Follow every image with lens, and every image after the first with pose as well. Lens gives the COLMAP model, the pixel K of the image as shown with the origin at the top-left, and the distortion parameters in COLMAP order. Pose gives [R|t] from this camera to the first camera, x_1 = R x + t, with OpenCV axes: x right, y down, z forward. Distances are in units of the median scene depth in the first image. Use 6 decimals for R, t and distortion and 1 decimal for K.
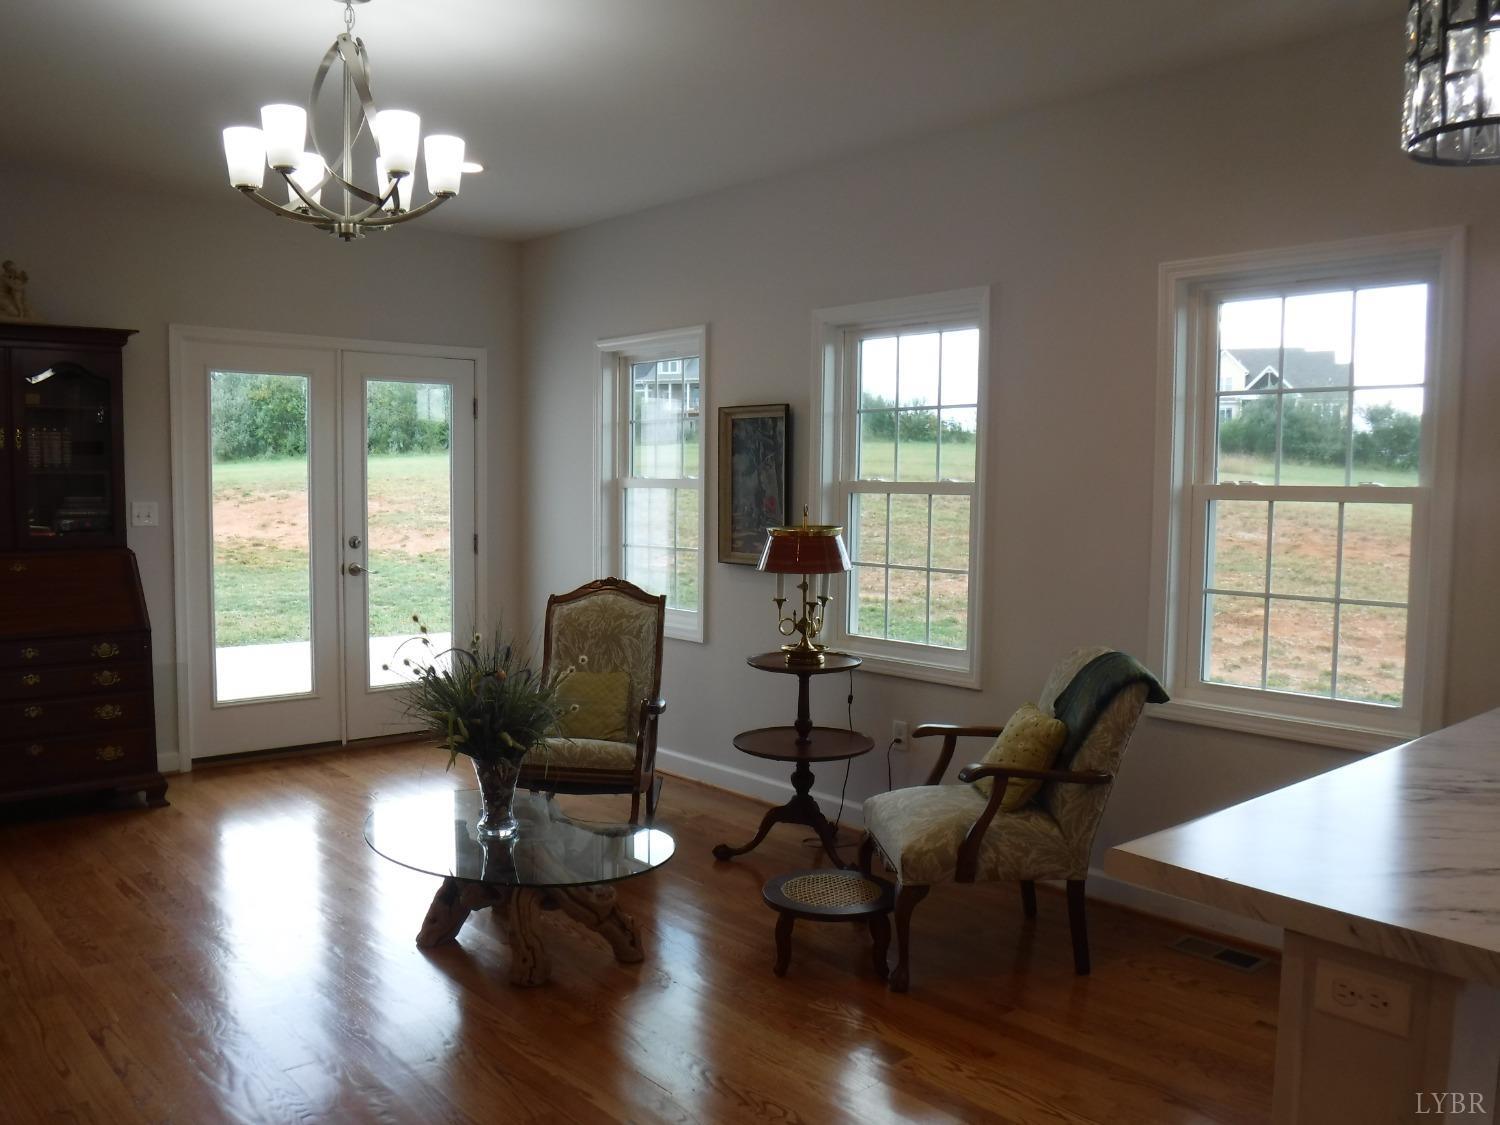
lens RADIAL K [[1218.3, 0, 744.4], [0, 1218.3, 572.6], [0, 0, 1]] dist [-0.102228, 0.041574]
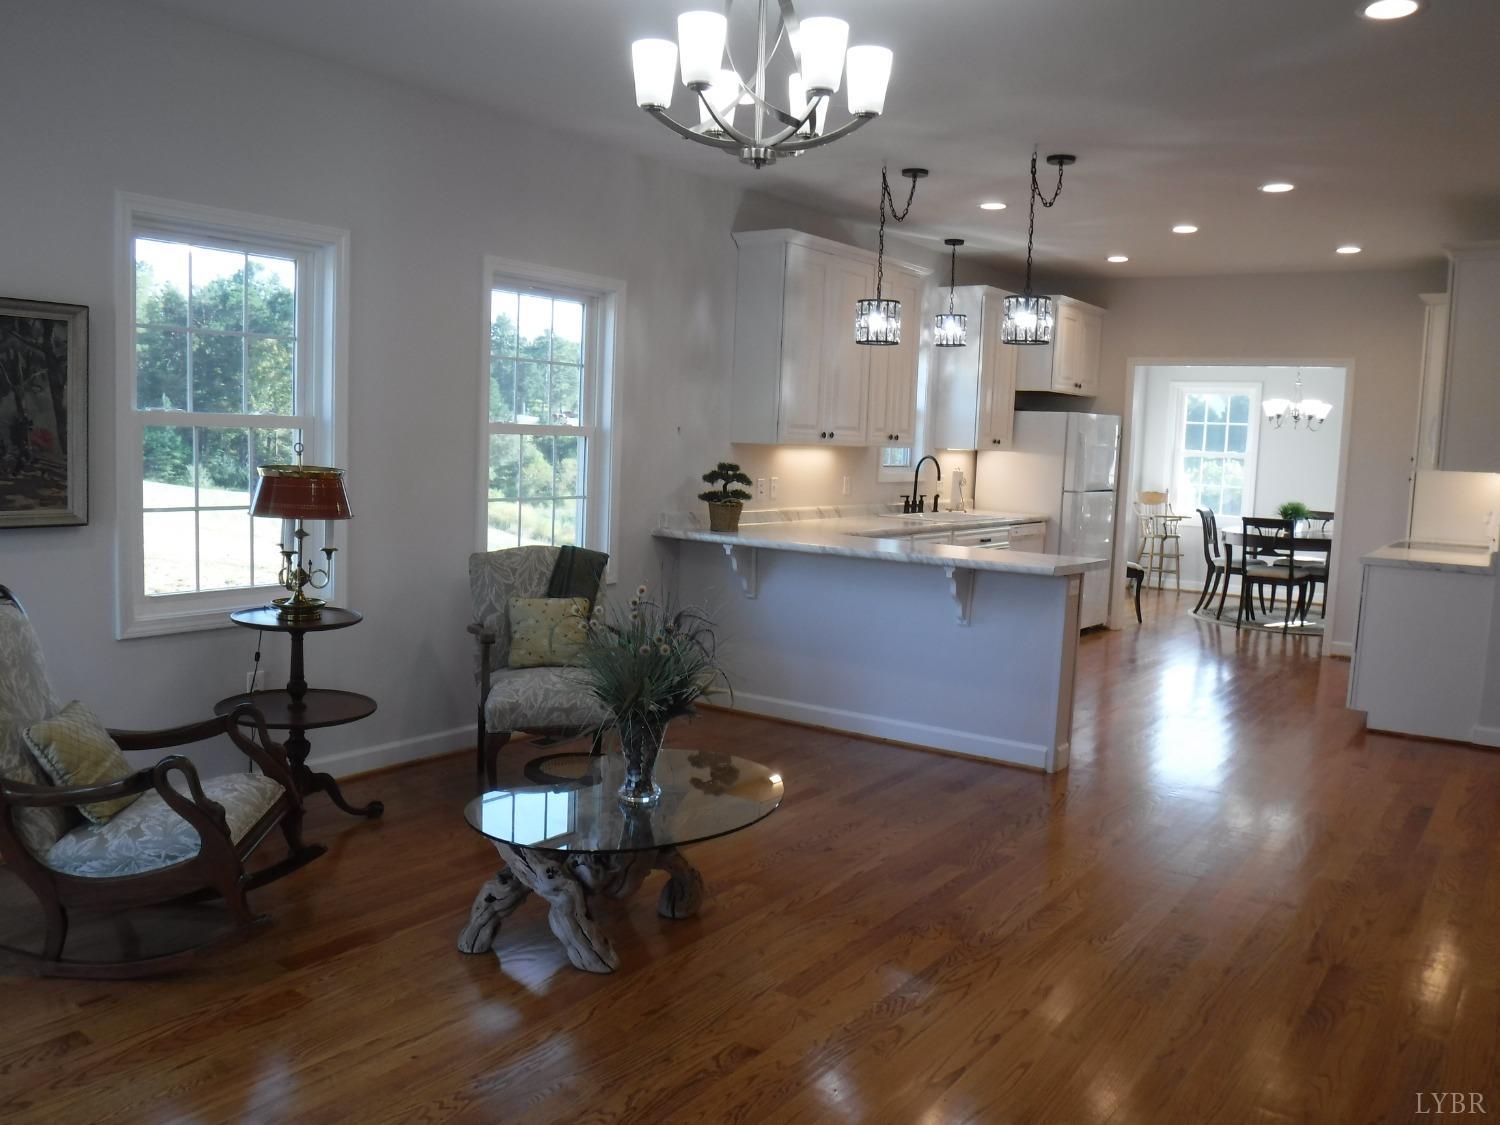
lens RADIAL K [[1218.3, 0, 744.4], [0, 1218.3, 572.6], [0, 0, 1]] dist [-0.102228, 0.041574]
pose [[-0.232709, -0.127552, 0.964146, -0.834368], [0.029361, 0.989989, 0.138058, -0.068923], [-0.972103, 0.060436, -0.226634, 0.830939]]
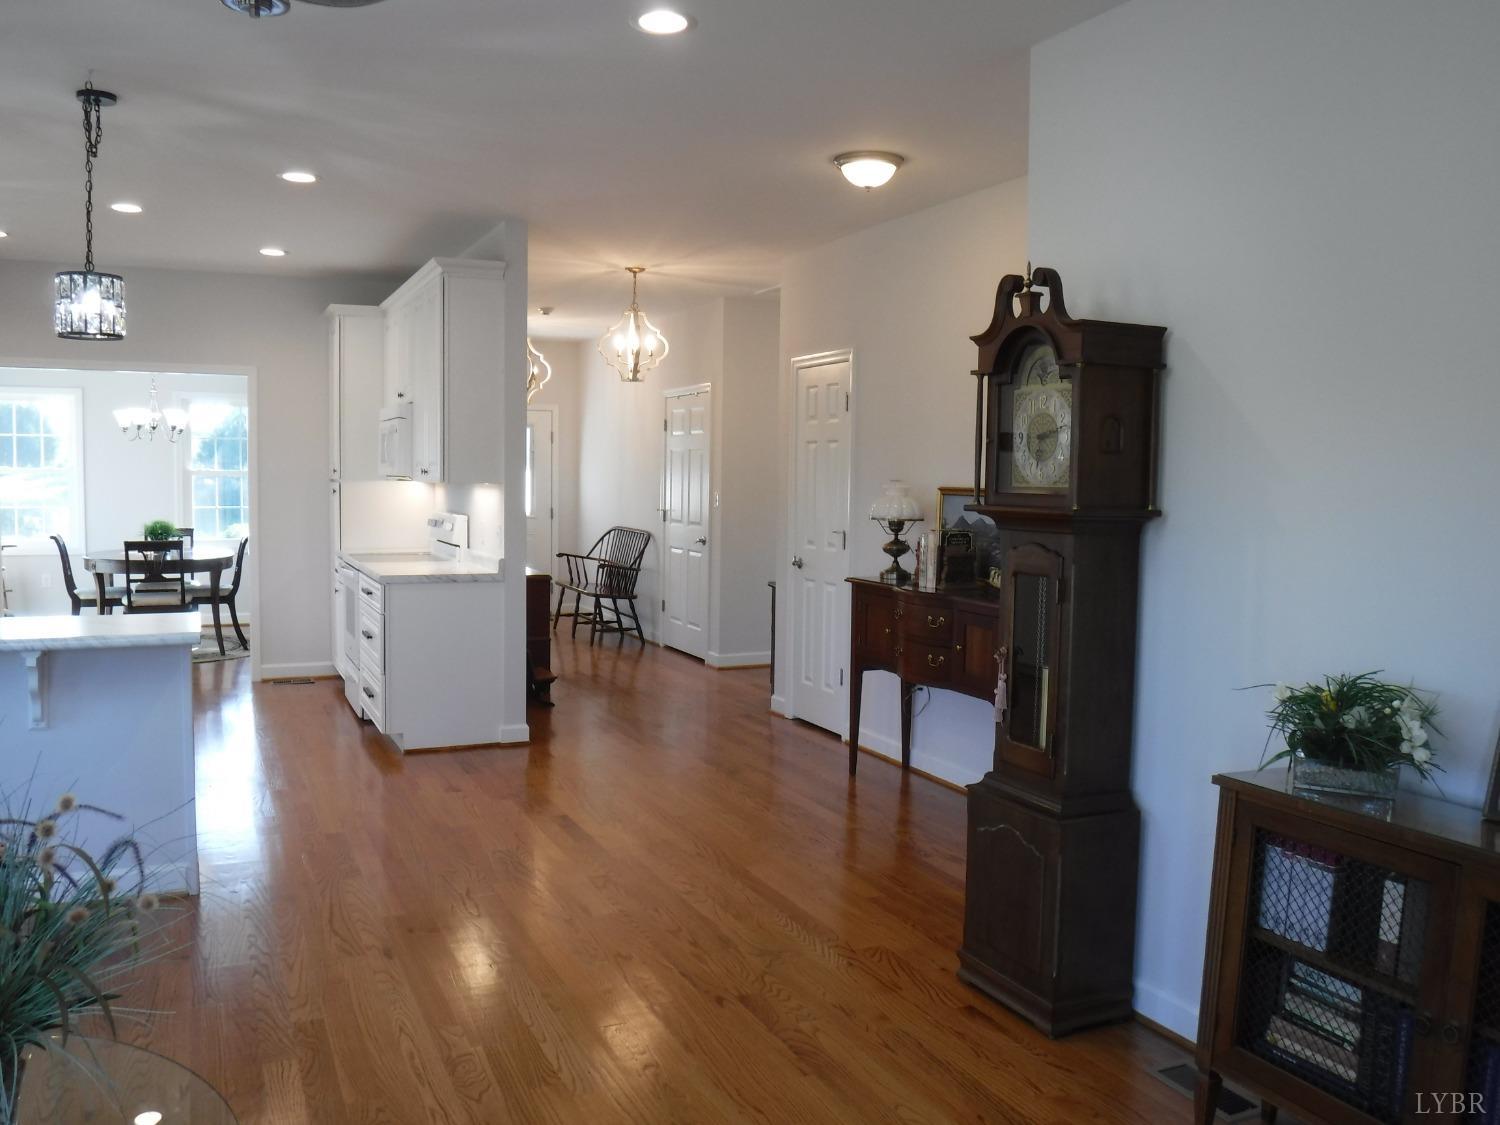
lens RADIAL K [[1222.8, 0, 734.8], [0, 1222.8, 571.9], [0, 0, 1]] dist [-0.112741, 0.068463]
pose [[-0.956659, -0.048514, 0.287142, -0.458623], [-0.006086, 0.989141, 0.146843, -0.080200], [-0.291148, 0.138732, -0.946566, 0.977370]]
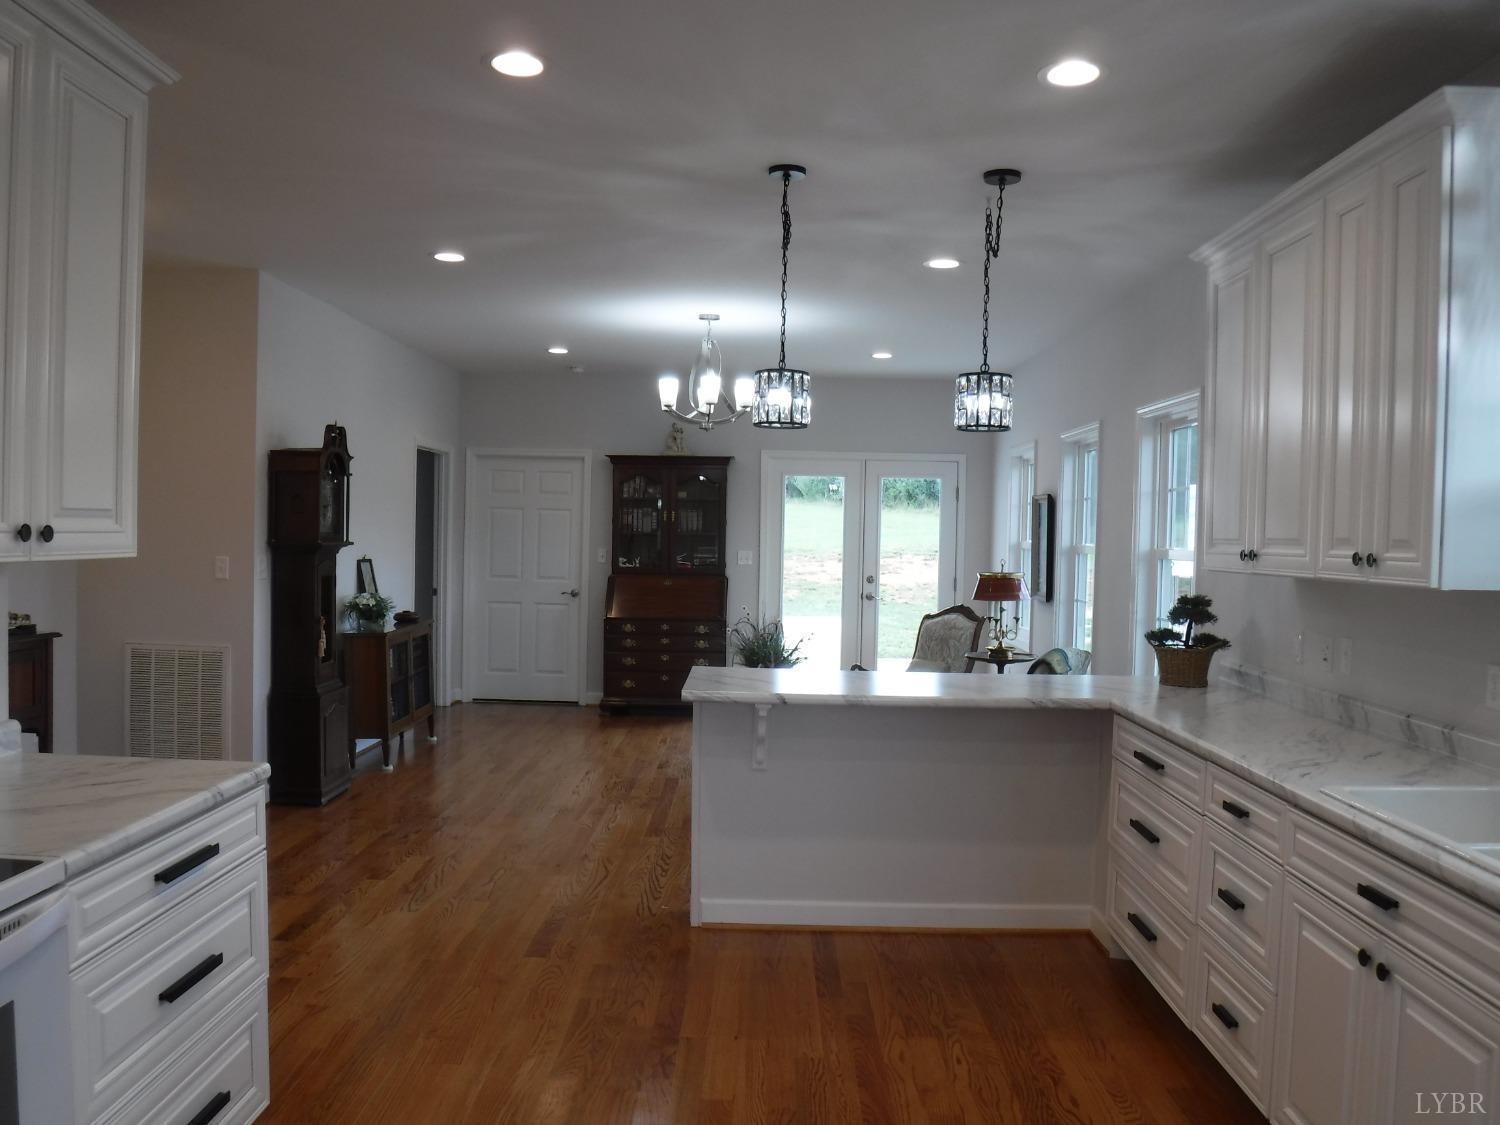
lens RADIAL K [[1218.3, 0, 744.4], [0, 1218.3, 572.6], [0, 0, 1]] dist [-0.102228, 0.041574]
pose [[0.743799, 0.027441, -0.667839, 0.817022], [-0.059954, 0.997868, -0.025772, 0.022585], [0.665709, 0.059209, 0.743859, -0.400268]]
